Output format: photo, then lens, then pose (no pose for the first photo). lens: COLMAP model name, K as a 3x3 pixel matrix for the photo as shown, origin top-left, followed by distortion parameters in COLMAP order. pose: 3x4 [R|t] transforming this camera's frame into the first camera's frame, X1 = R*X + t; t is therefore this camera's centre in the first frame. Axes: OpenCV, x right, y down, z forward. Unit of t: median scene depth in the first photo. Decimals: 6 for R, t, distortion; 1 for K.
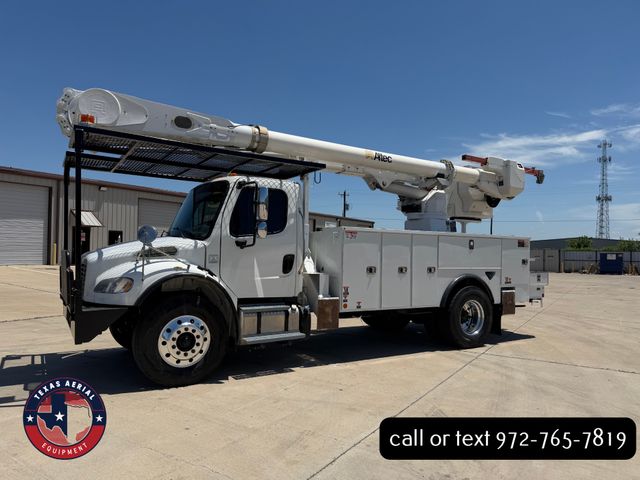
lens RADIAL K [[448.1, 0, 320.0], [0, 448.1, 240.0], [0, 0, 1]] dist [0.120738, -0.190906]
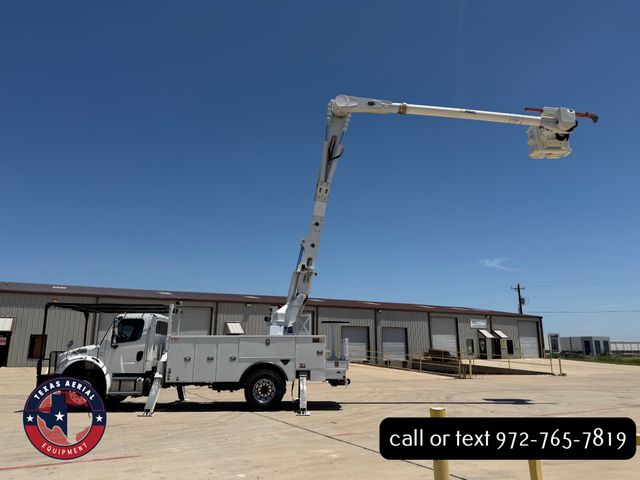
lens RADIAL K [[448.1, 0, 320.0], [0, 448.1, 240.0], [0, 0, 1]] dist [0.120738, -0.190906]
pose [[0.878078, -0.132654, -0.459763, 1.589419], [0.029701, 0.974063, -0.224319, 0.027090], [0.477595, 0.183314, 0.859243, -0.448127]]
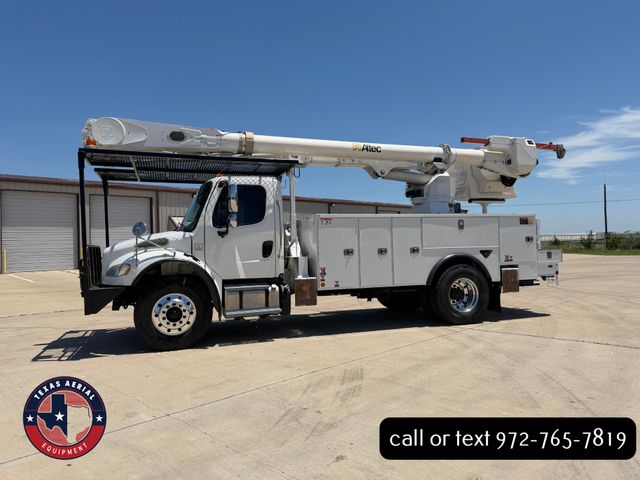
lens RADIAL K [[445.4, 0, 321.2], [0, 445.4, 236.6], [0, 0, 1]] dist [0.105007, -0.157925]
pose [[0.972496, -0.050665, -0.227341, 0.315094], [0.051061, 0.998687, -0.004143, 0.031721], [0.227252, -0.007580, 0.973806, -0.082184]]
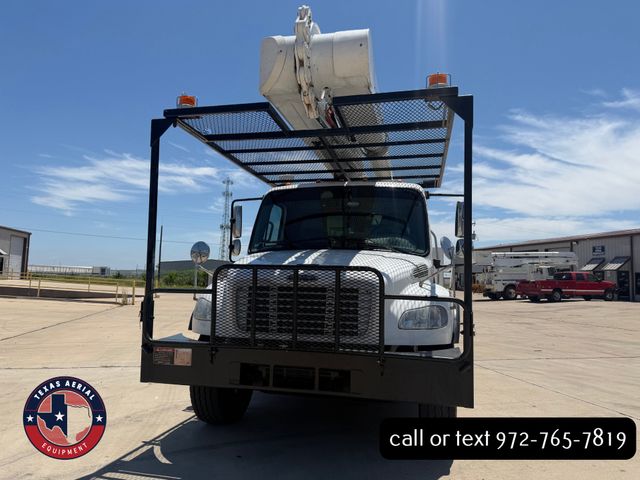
lens RADIAL K [[448.8, 0, 322.1], [0, 448.8, 241.2], [0, 0, 1]] dist [0.050800, -0.065805]
pose [[0.700539, 0.062070, 0.710909, -0.882883], [-0.032998, 0.997962, -0.054616, 0.019476], [-0.712850, 0.014802, 0.701160, 0.511725]]
